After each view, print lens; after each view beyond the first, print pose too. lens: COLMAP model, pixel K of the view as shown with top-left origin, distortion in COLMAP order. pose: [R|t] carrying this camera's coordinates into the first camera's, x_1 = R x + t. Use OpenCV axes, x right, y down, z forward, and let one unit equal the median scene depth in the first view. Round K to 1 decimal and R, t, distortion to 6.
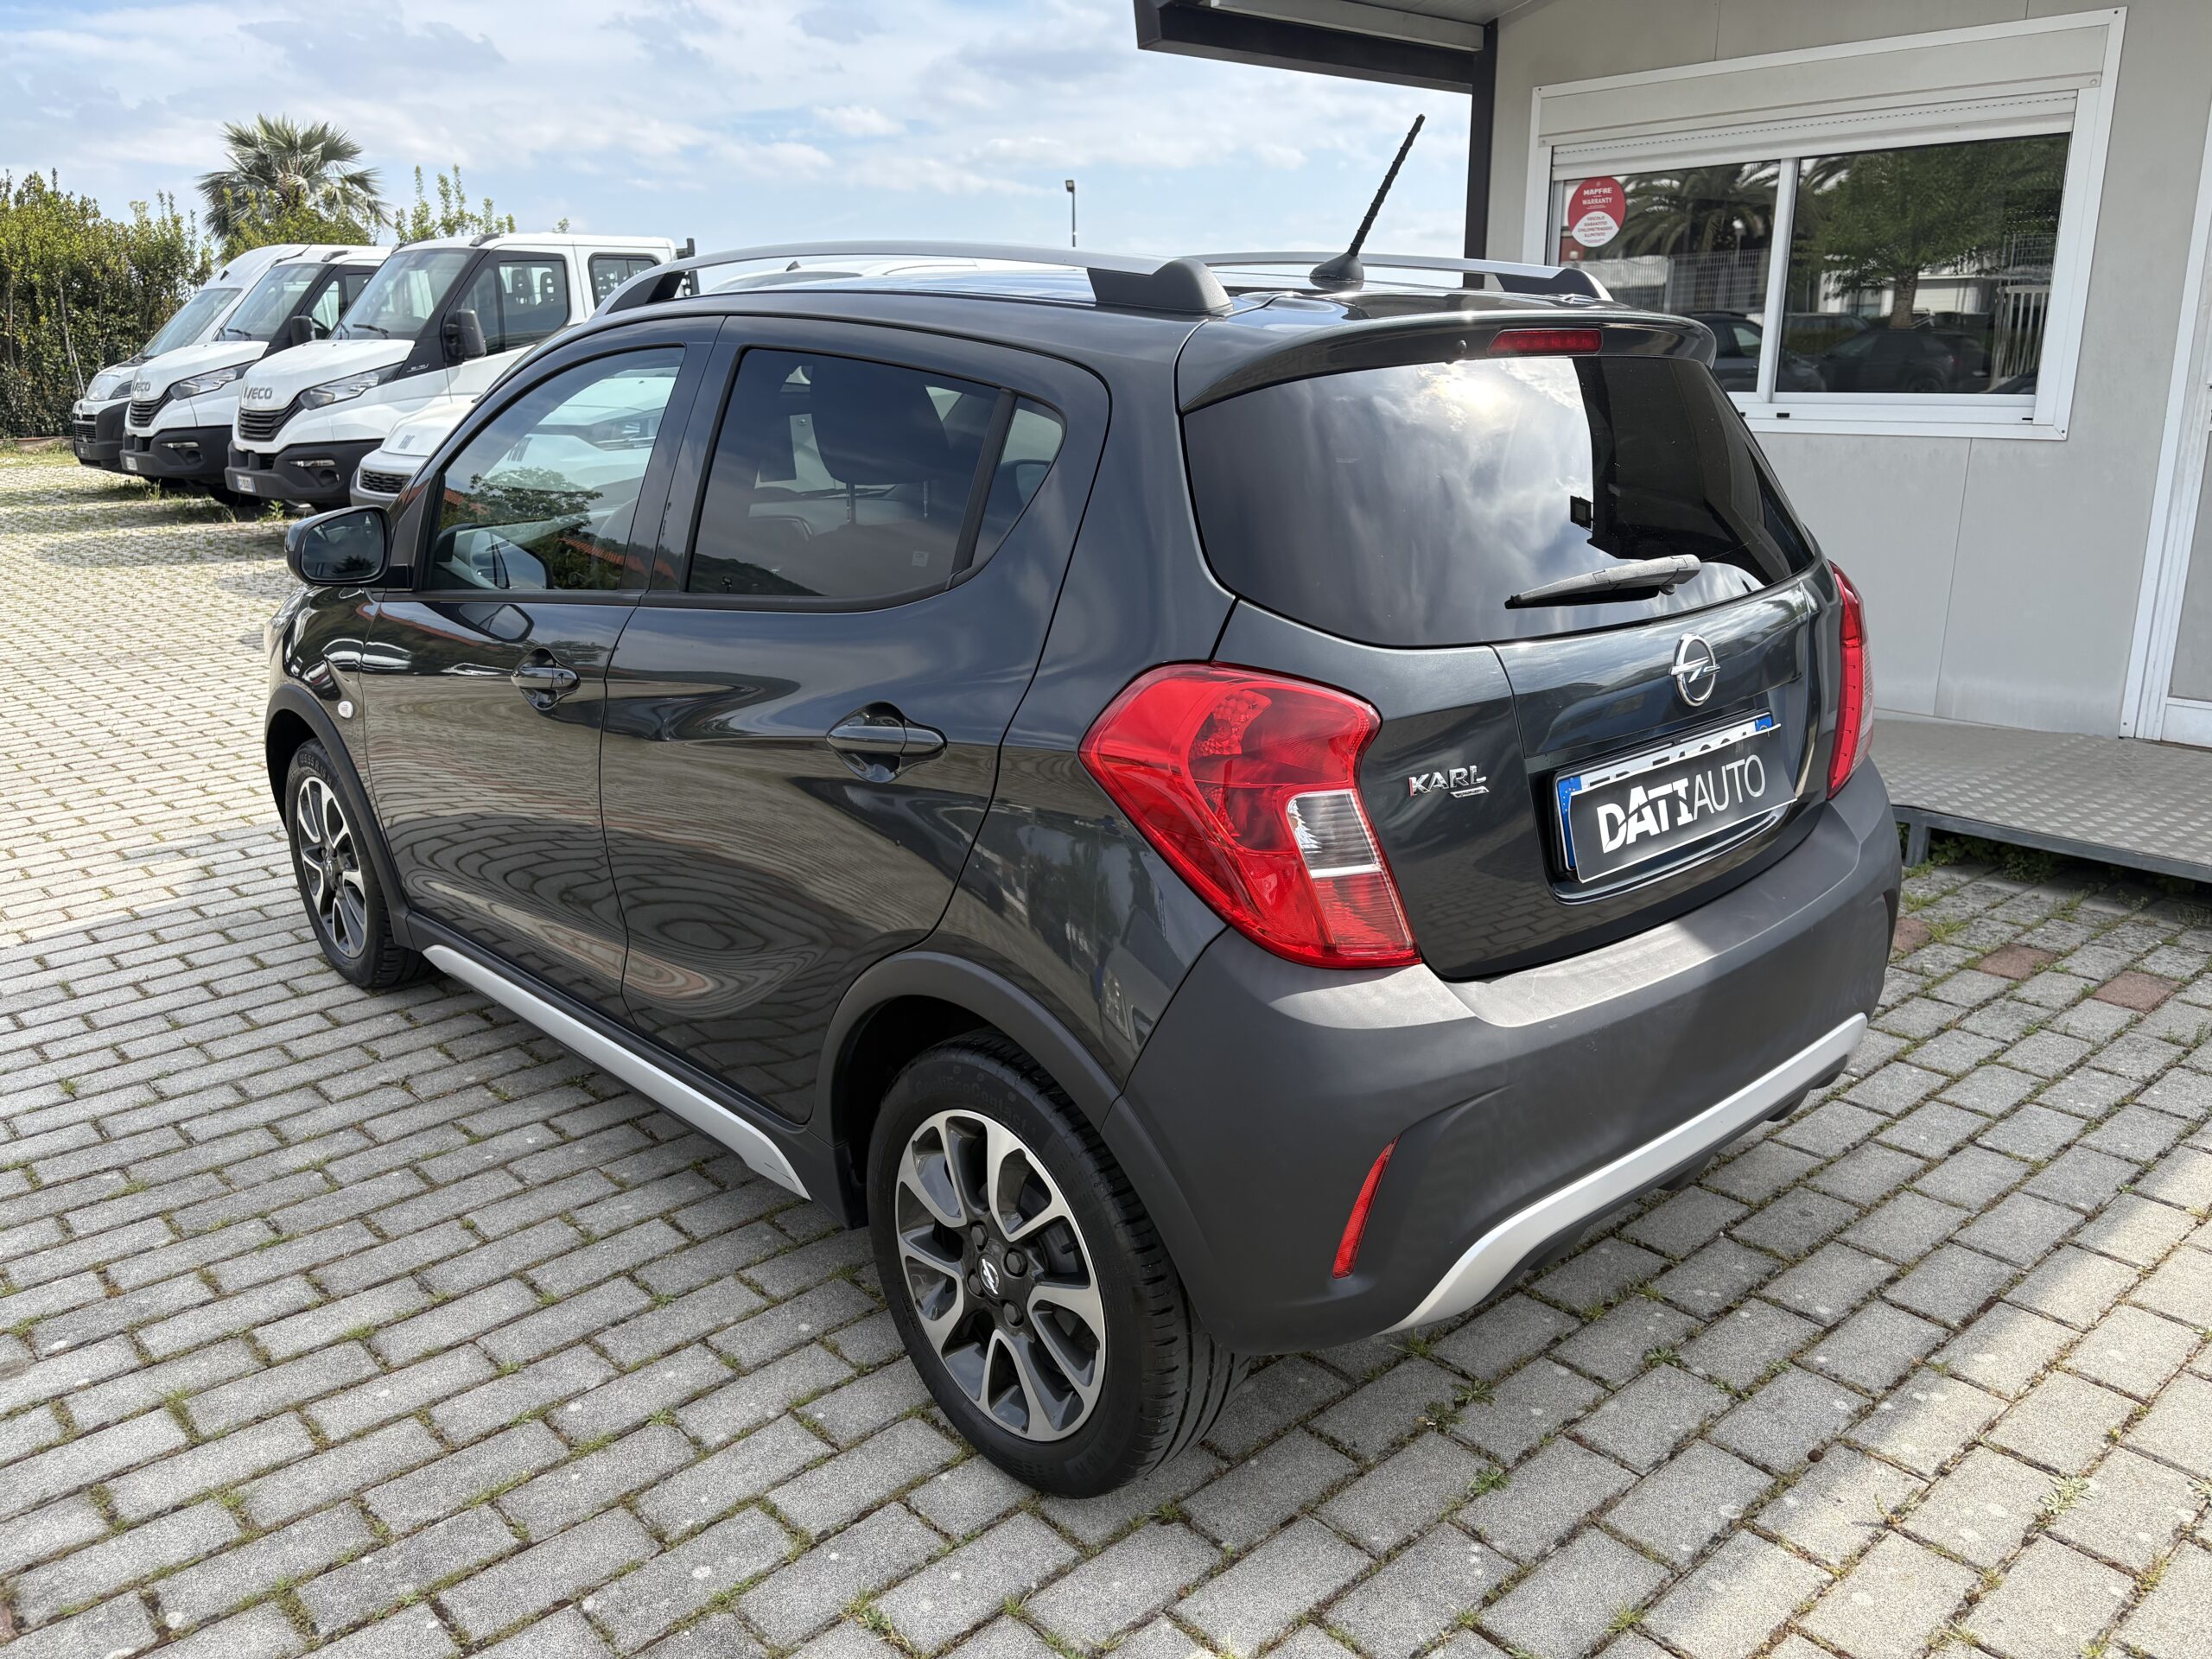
lens RADIAL K [[1701.5, 0, 1107.3], [0, 1701.5, 780.3], [0, 0, 1]] dist [0.082570, -0.098802]
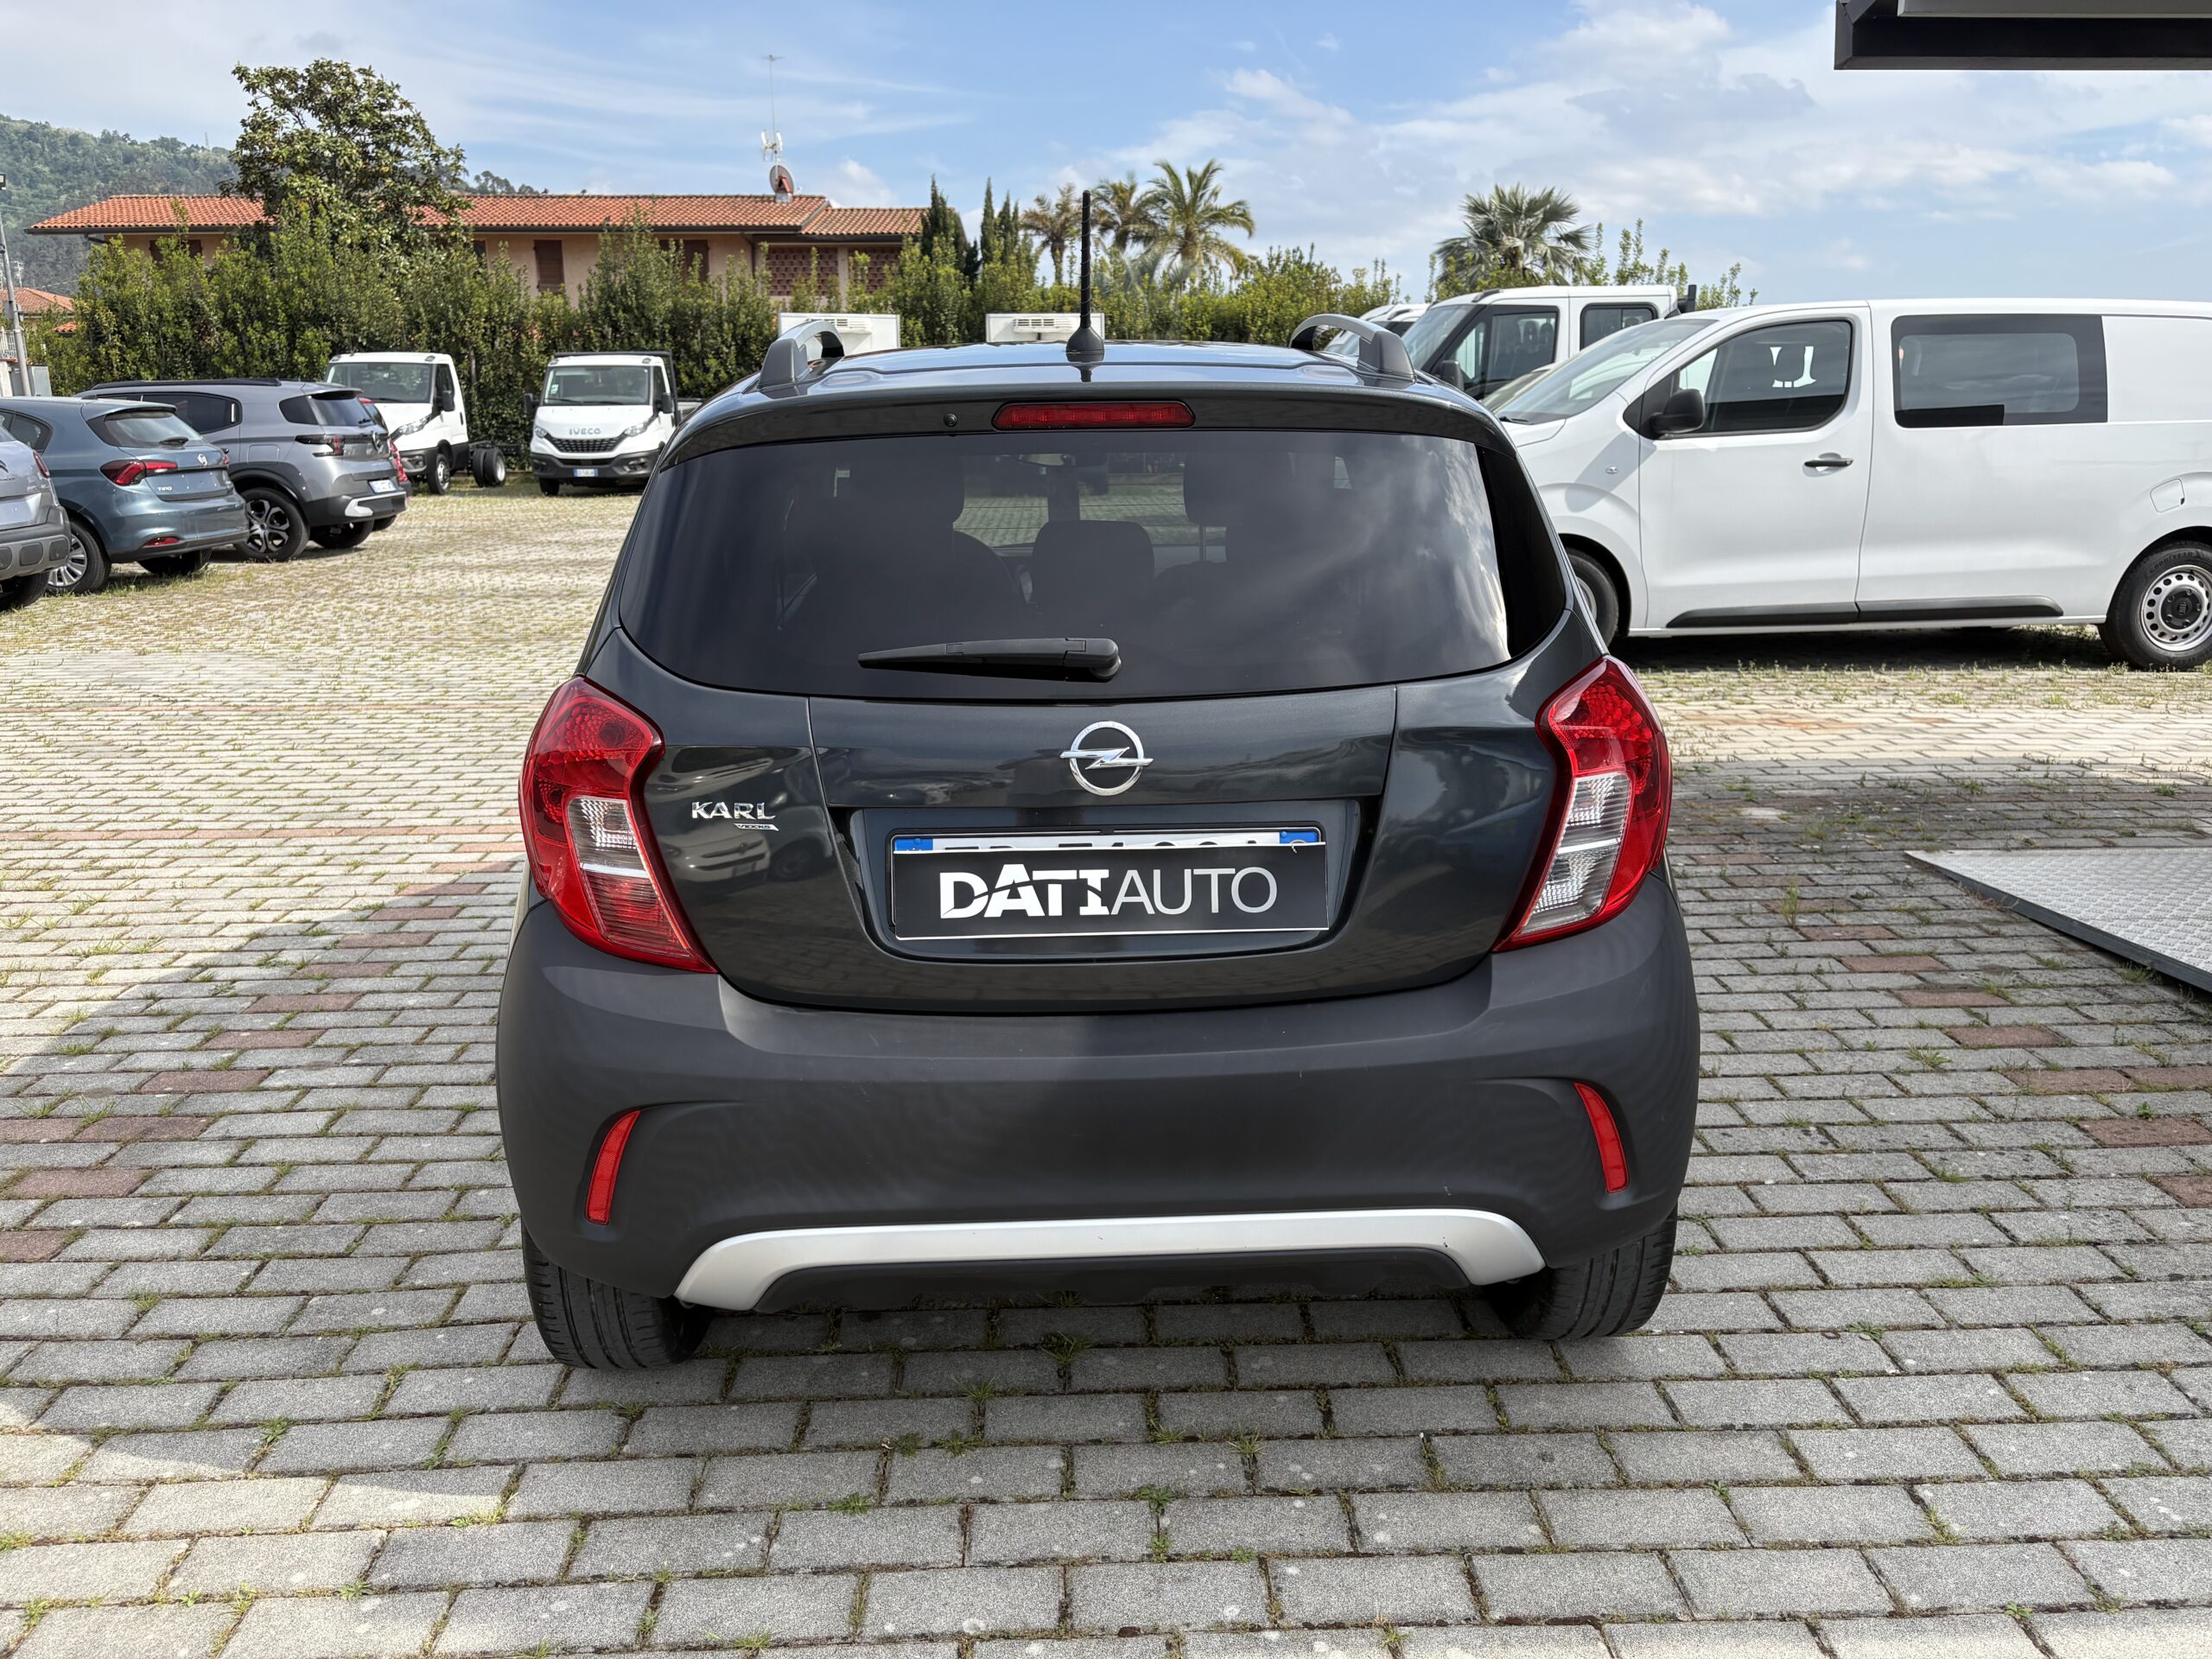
lens RADIAL K [[1689.6, 0, 1087.8], [0, 1689.6, 770.5], [0, 0, 1]] dist [0.086067, -0.095080]
pose [[0.766027, 0.143418, -0.626605, 0.805602], [-0.160815, 0.986552, 0.029207, -0.072037], [0.622368, 0.078394, 0.778789, 0.222735]]
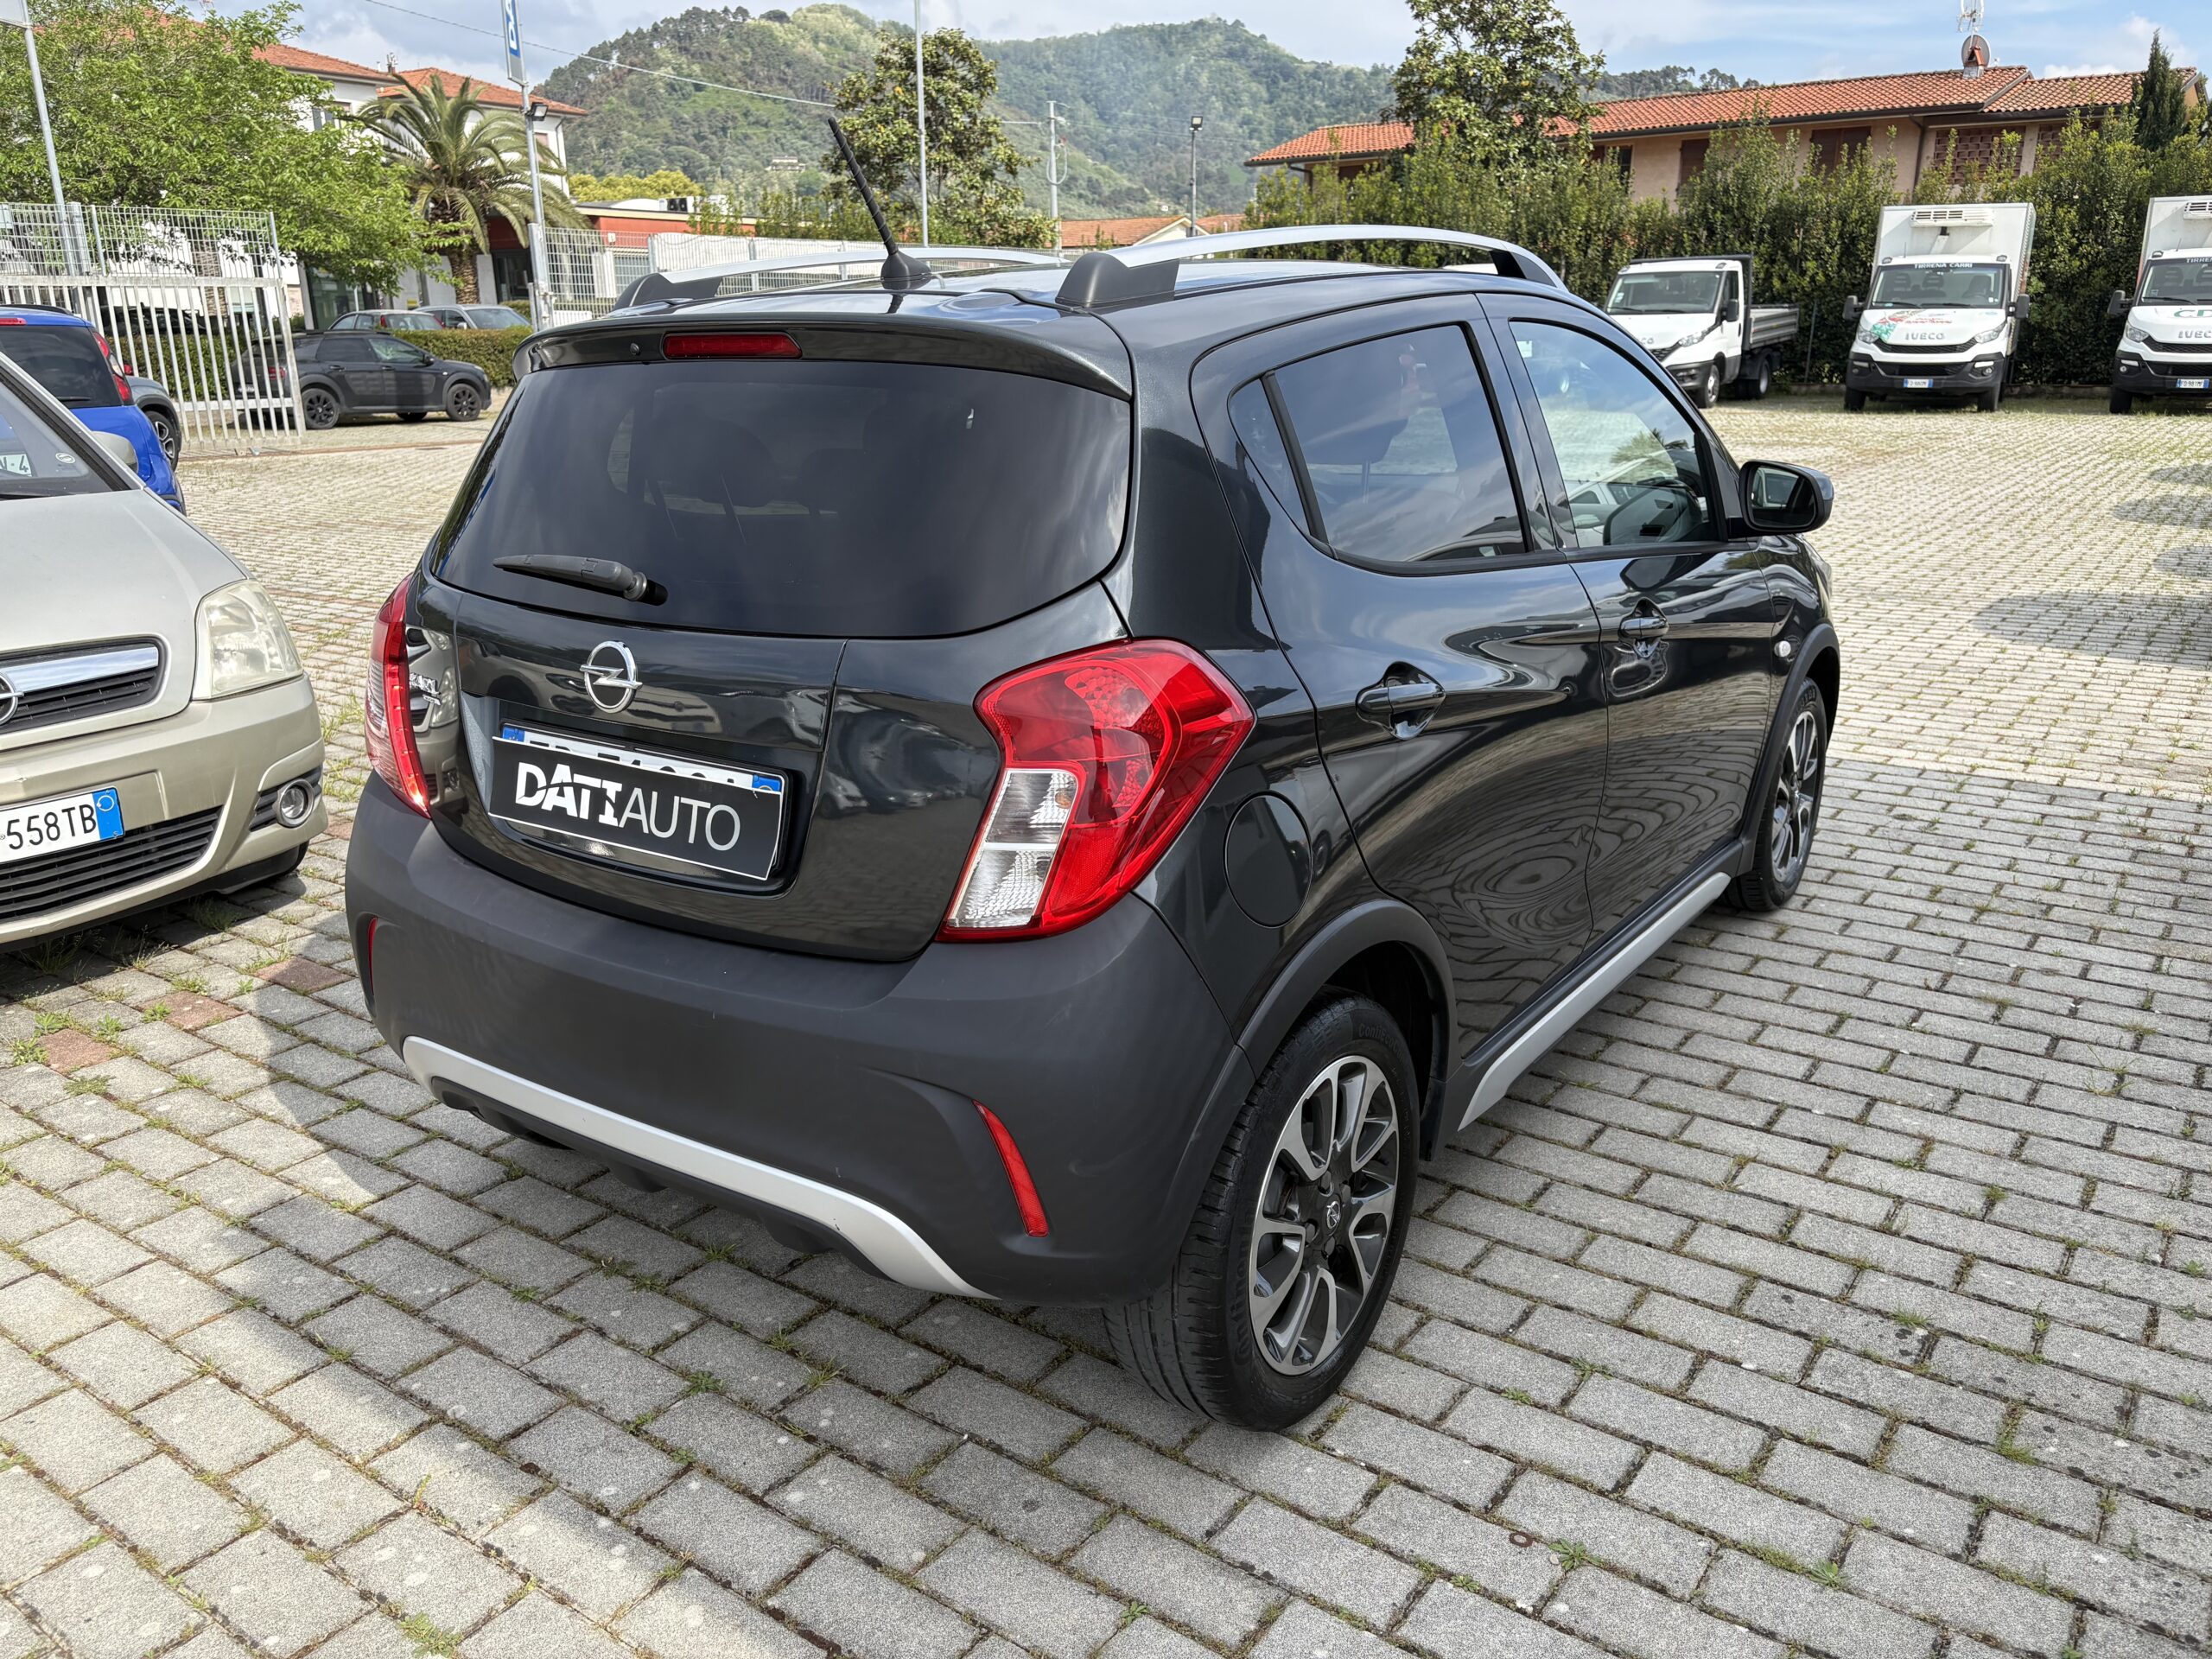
lens RADIAL K [[1689.6, 0, 1087.8], [0, 1689.6, 770.5], [0, 0, 1]] dist [0.086067, -0.095080]
pose [[0.220069, 0.261378, -0.939814, 1.179897], [-0.235753, 0.949125, 0.208763, -0.249369], [0.946568, 0.175621, 0.270494, 0.871096]]
